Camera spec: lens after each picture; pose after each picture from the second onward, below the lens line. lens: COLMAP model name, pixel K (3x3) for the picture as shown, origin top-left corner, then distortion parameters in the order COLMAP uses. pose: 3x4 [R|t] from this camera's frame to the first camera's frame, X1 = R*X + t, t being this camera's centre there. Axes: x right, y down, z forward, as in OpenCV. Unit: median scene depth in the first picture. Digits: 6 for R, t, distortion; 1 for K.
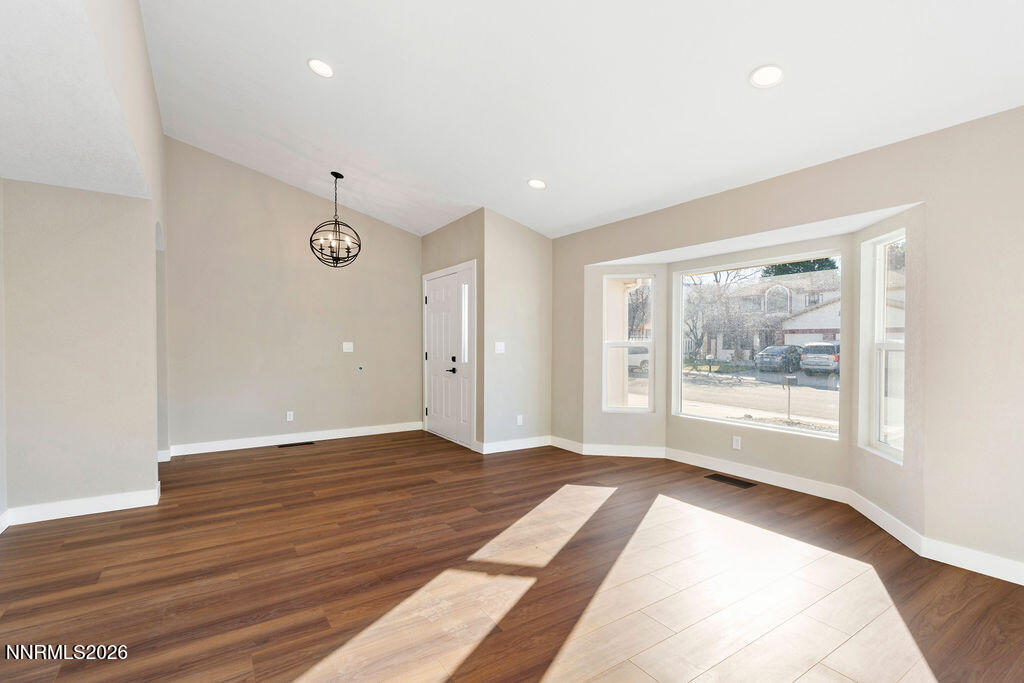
lens RADIAL K [[484.5, 0, 532.8], [0, 484.5, 354.1], [0, 0, 1]] dist [0.000633, 0.000309]
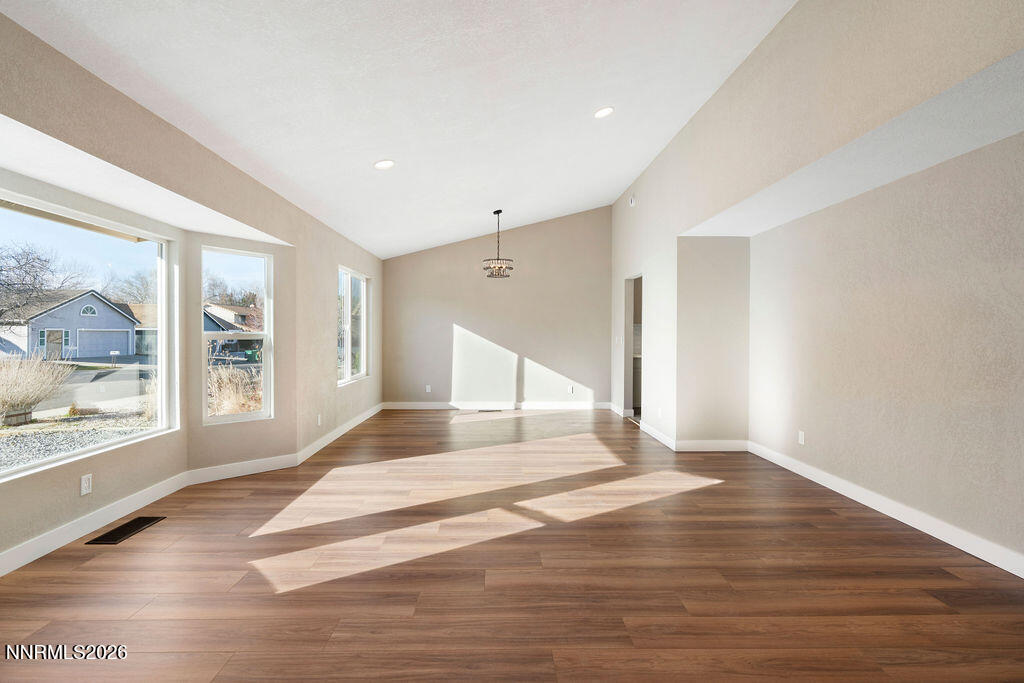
lens RADIAL K [[463.9, 0, 512.0], [0, 463.9, 341.5], [0, 0, 1]] dist [-0.008010, 0.000020]
pose [[-0.838260, -0.013302, 0.545109, -0.398685], [0.006426, 0.999392, 0.034269, -0.026527], [-0.545233, 0.032230, -0.837665, 1.212242]]
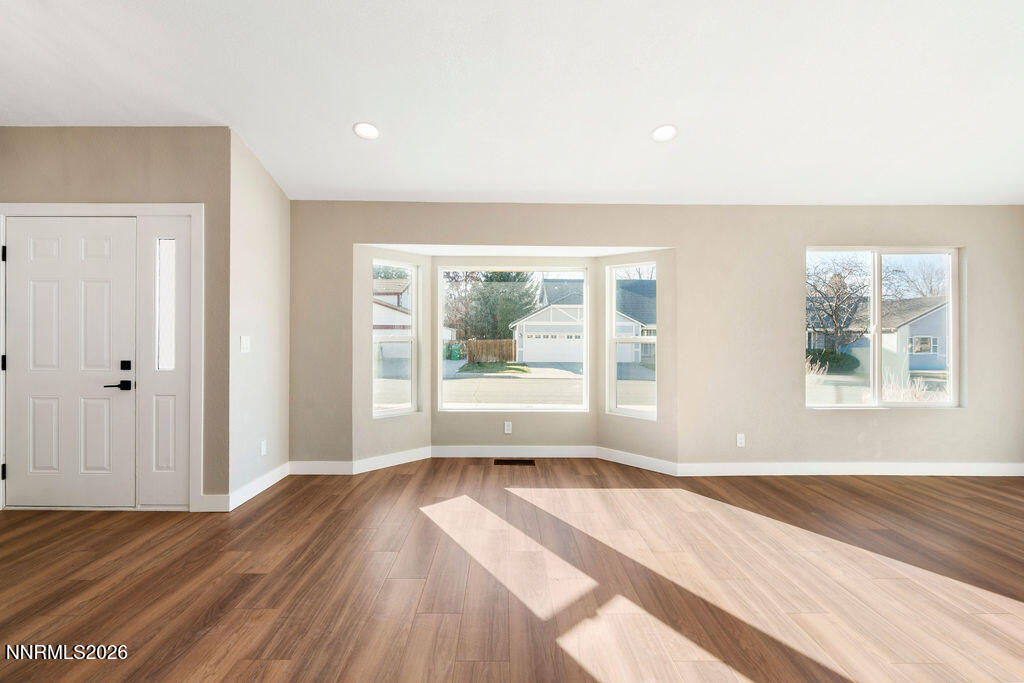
lens RADIAL K [[463.9, 0, 512.0], [0, 463.9, 341.5], [0, 0, 1]] dist [-0.008010, 0.000020]
pose [[0.548228, -0.005718, 0.836309, -0.472845], [0.016367, 0.999858, -0.003893, -0.010934], [-0.836168, 0.015822, 0.548244, 0.407118]]
